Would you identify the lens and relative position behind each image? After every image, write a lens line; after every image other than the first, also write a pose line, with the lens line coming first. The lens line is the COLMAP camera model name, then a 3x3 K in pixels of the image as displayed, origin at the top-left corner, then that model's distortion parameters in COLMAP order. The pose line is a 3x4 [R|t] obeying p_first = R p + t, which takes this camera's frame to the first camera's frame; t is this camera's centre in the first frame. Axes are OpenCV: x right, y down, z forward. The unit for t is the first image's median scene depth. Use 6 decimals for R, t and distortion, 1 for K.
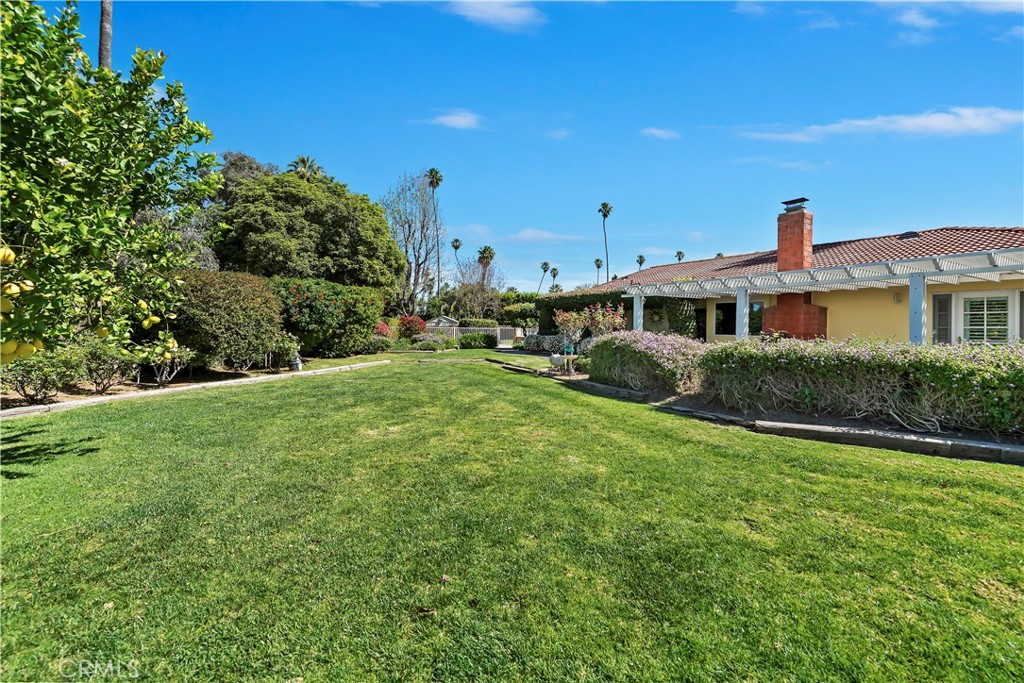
lens RADIAL K [[436.9, 0, 511.1], [0, 436.9, 319.0], [0, 0, 1]] dist [-0.001083, -0.000070]
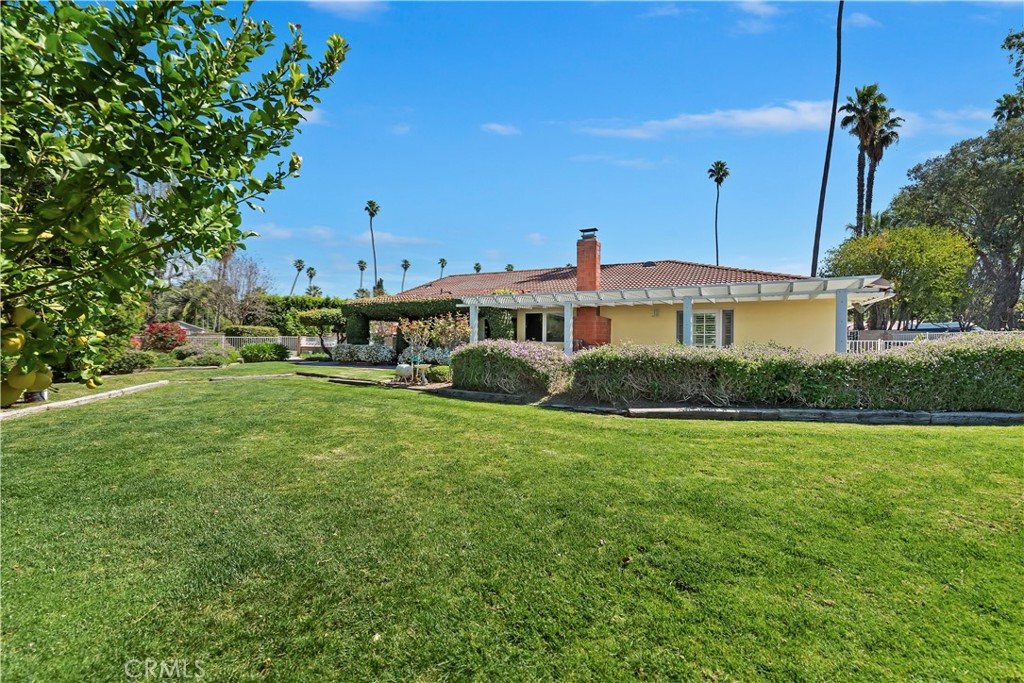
lens RADIAL K [[455.8, 0, 513.0], [0, 455.8, 338.4], [0, 0, 1]] dist [0.001246, 0.000447]
pose [[0.871978, -0.009579, 0.489452, -0.222342], [-0.004033, 0.999634, 0.026748, -0.005863], [-0.489529, -0.025297, 0.871620, -0.001555]]
